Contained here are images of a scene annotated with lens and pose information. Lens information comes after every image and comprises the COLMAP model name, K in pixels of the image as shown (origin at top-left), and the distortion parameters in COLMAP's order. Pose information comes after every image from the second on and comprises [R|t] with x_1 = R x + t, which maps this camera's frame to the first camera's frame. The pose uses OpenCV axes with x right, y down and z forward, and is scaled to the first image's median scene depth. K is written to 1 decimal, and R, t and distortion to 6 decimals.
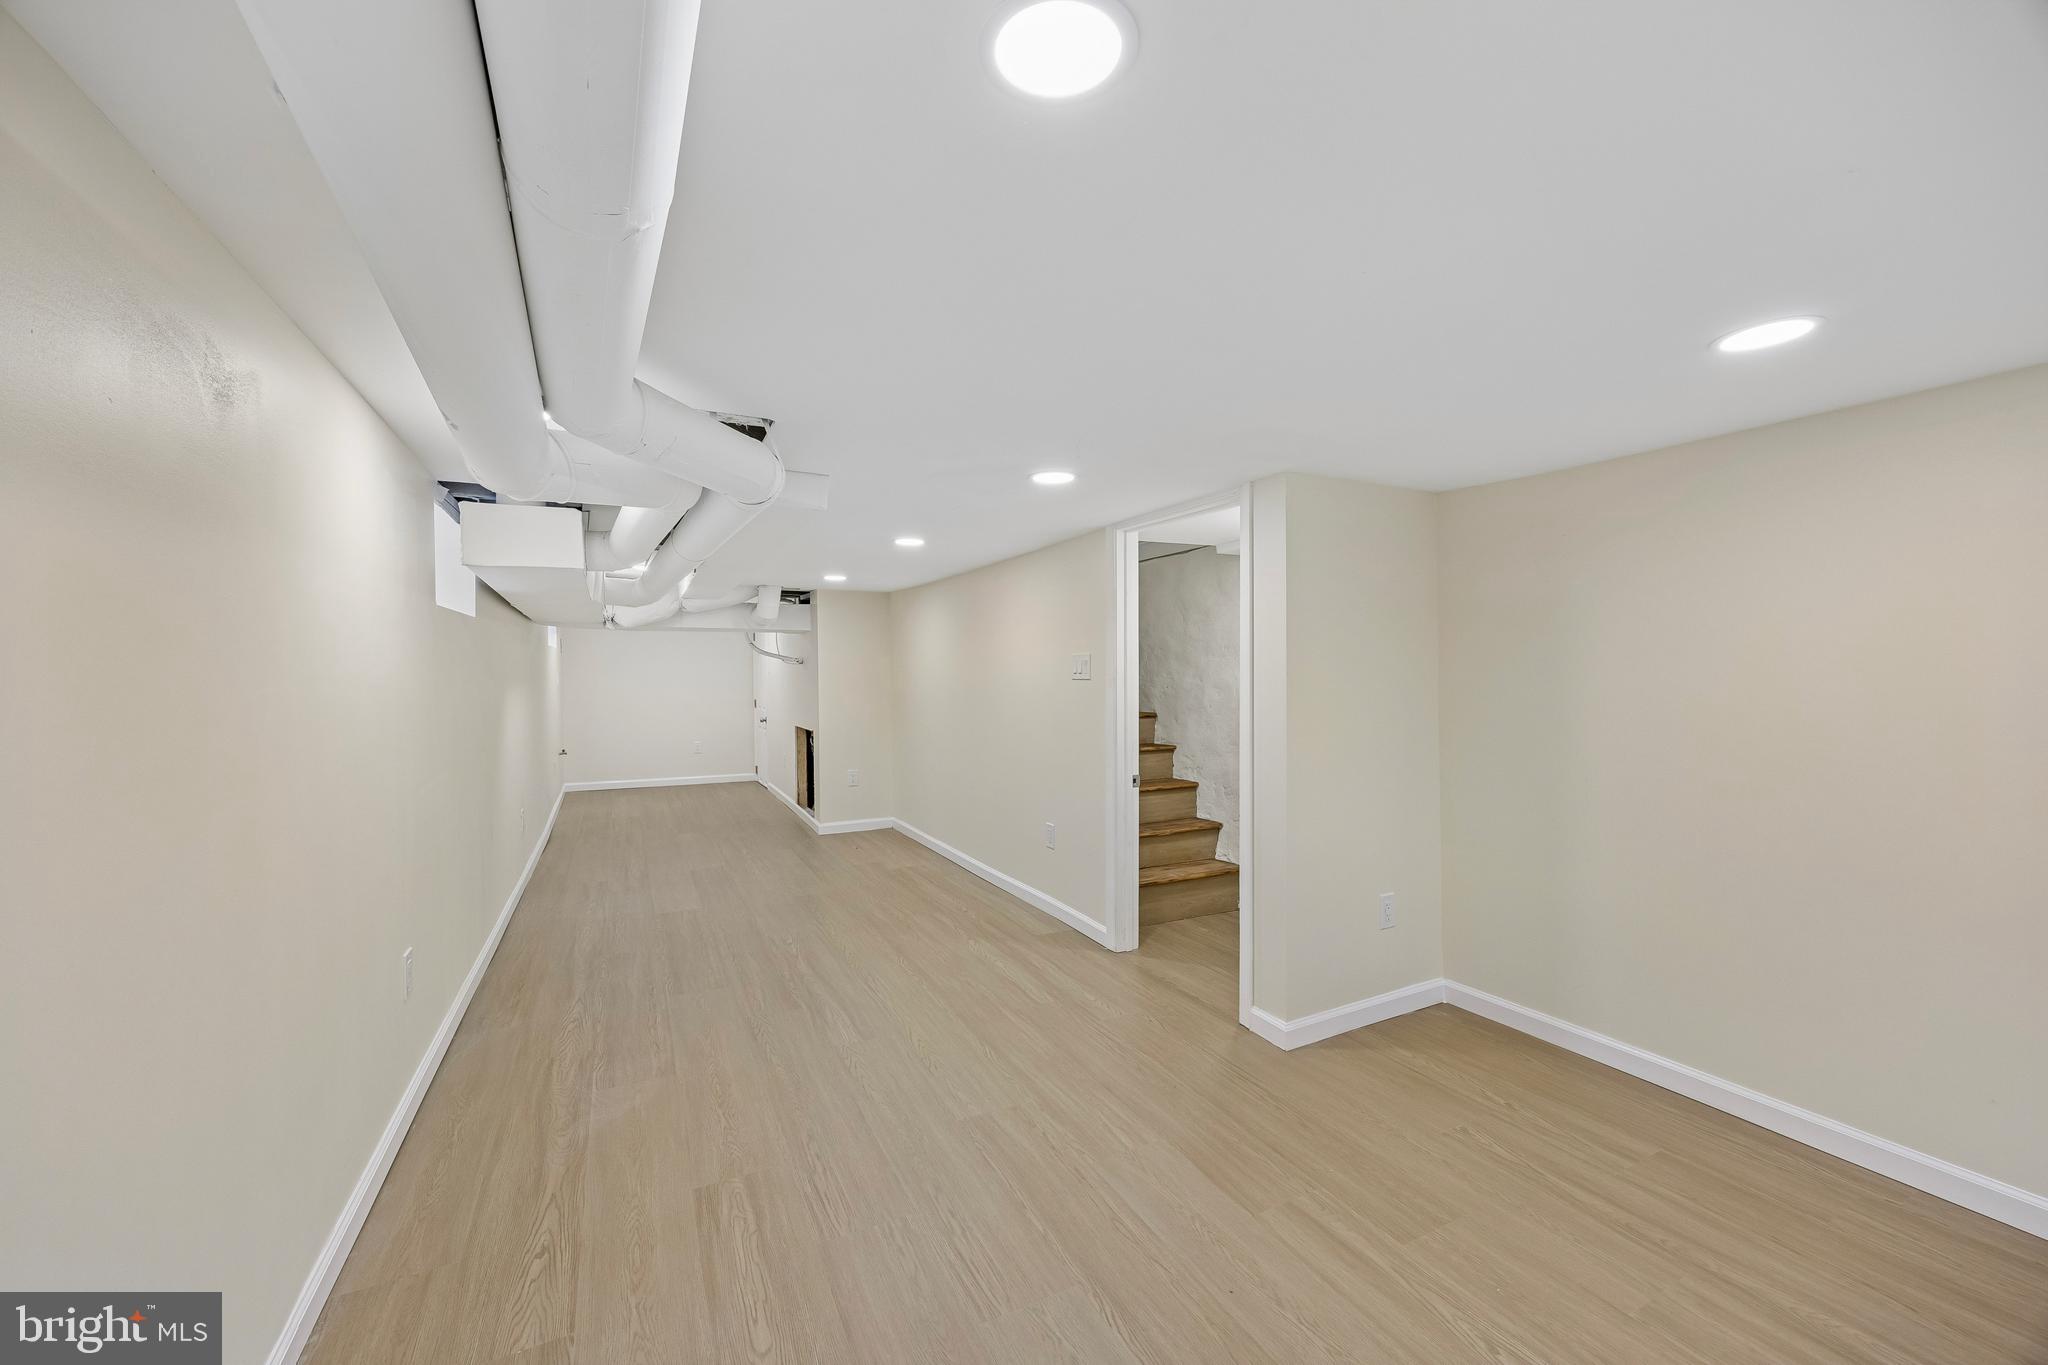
lens RADIAL K [[786.6, 0, 1024.0], [0, 786.6, 682.5], [0, 0, 1]] dist [-0.000271, 0.000016]
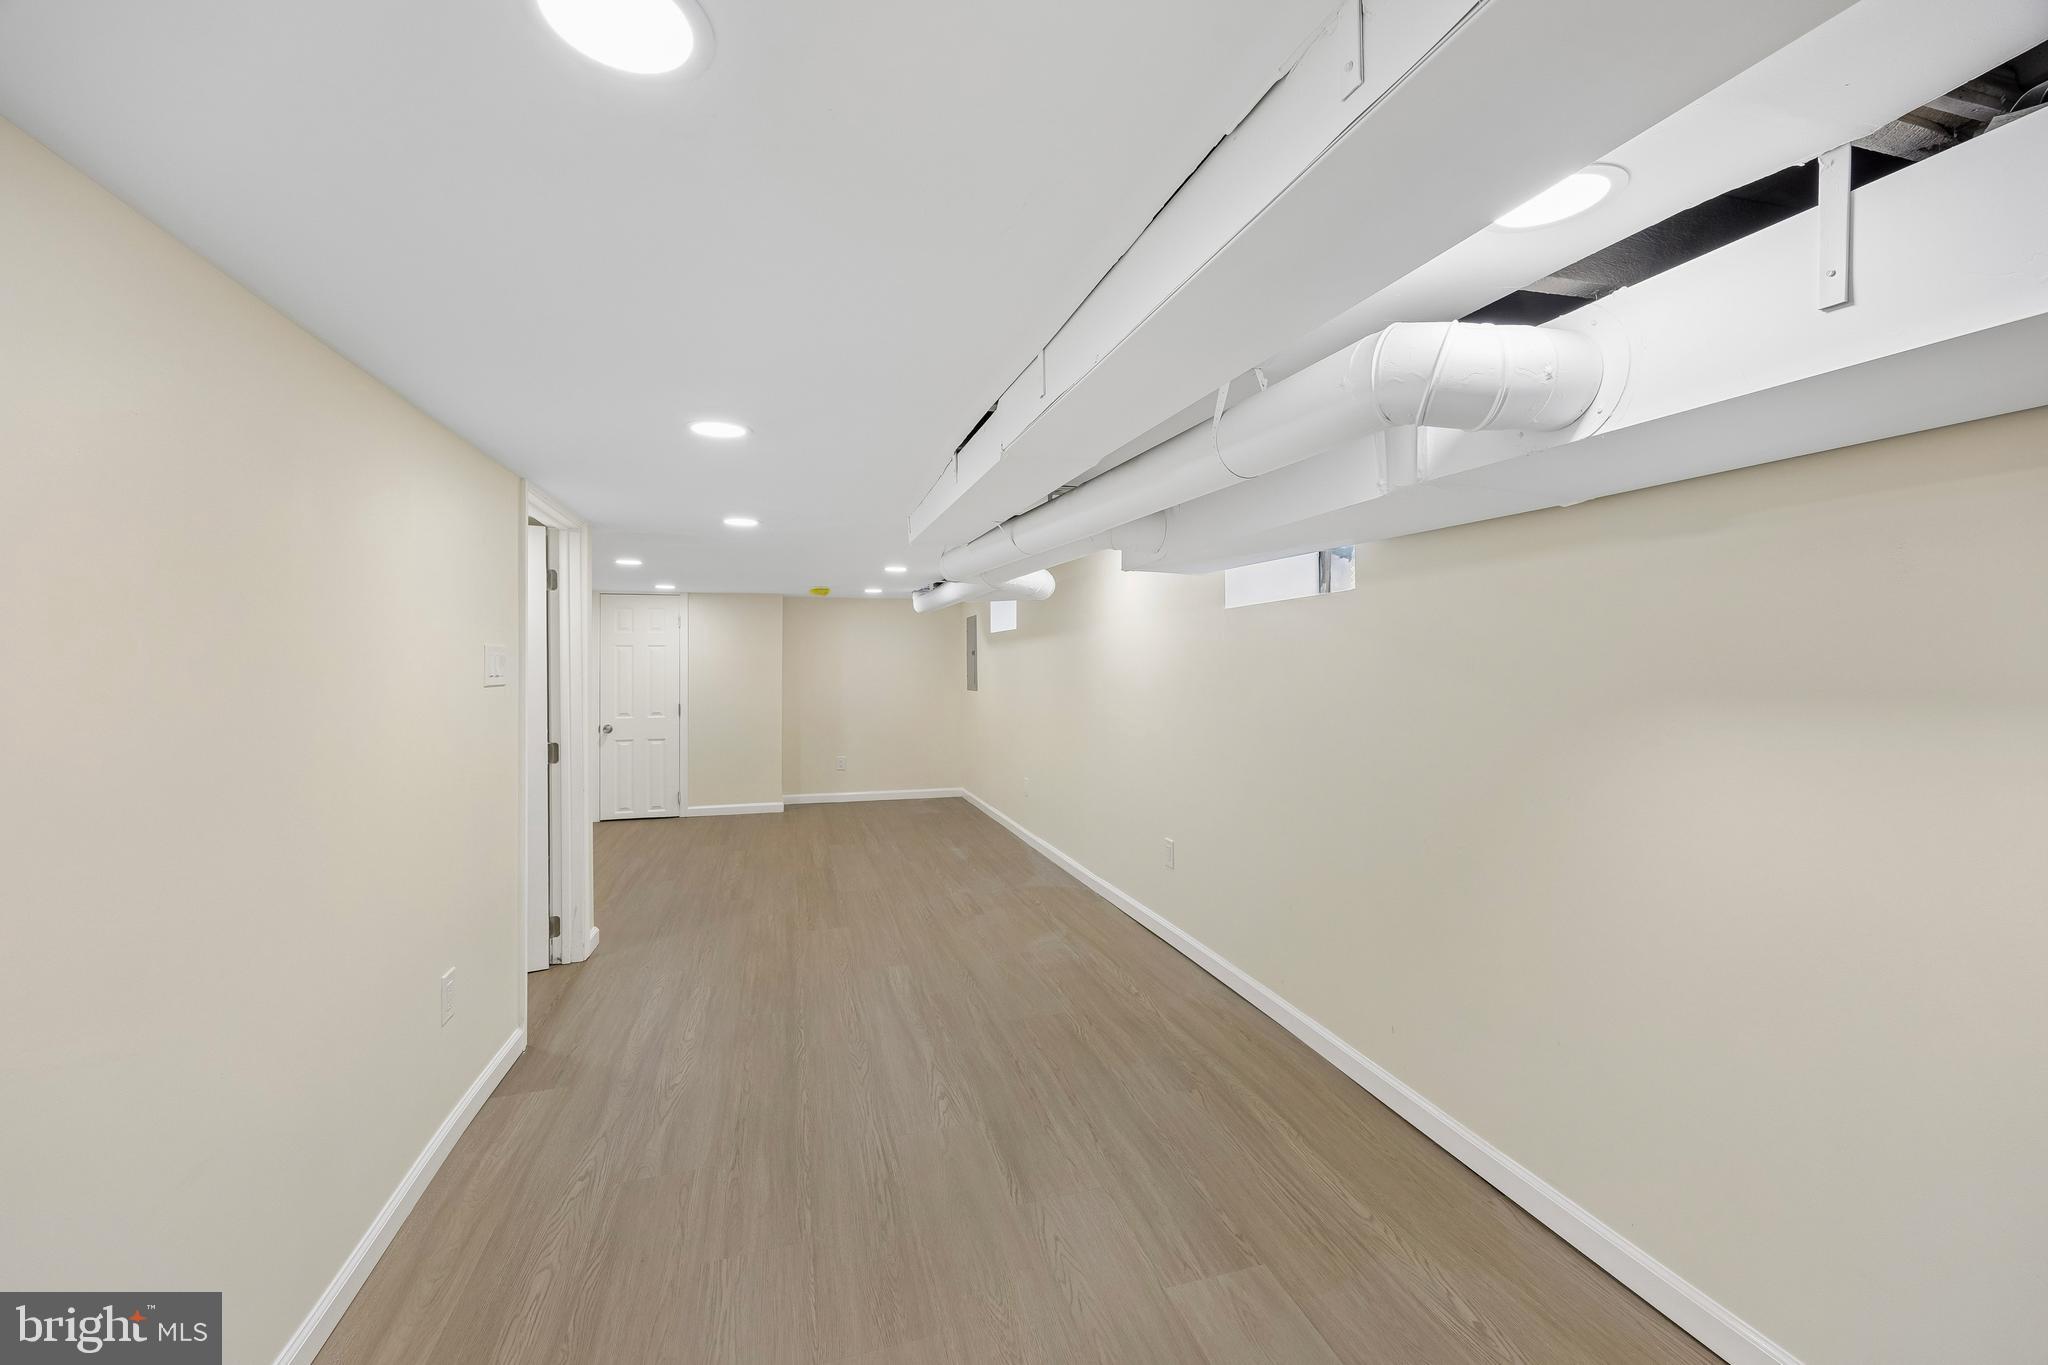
lens RADIAL K [[786.6, 0, 1024.0], [0, 786.6, 682.5], [0, 0, 1]] dist [-0.000271, 0.000016]
pose [[-0.983501, 0.008950, 0.180682, -0.558166], [0.014211, 0.999511, 0.027846, -0.020735], [-0.180344, 0.029954, -0.983147, 1.864011]]
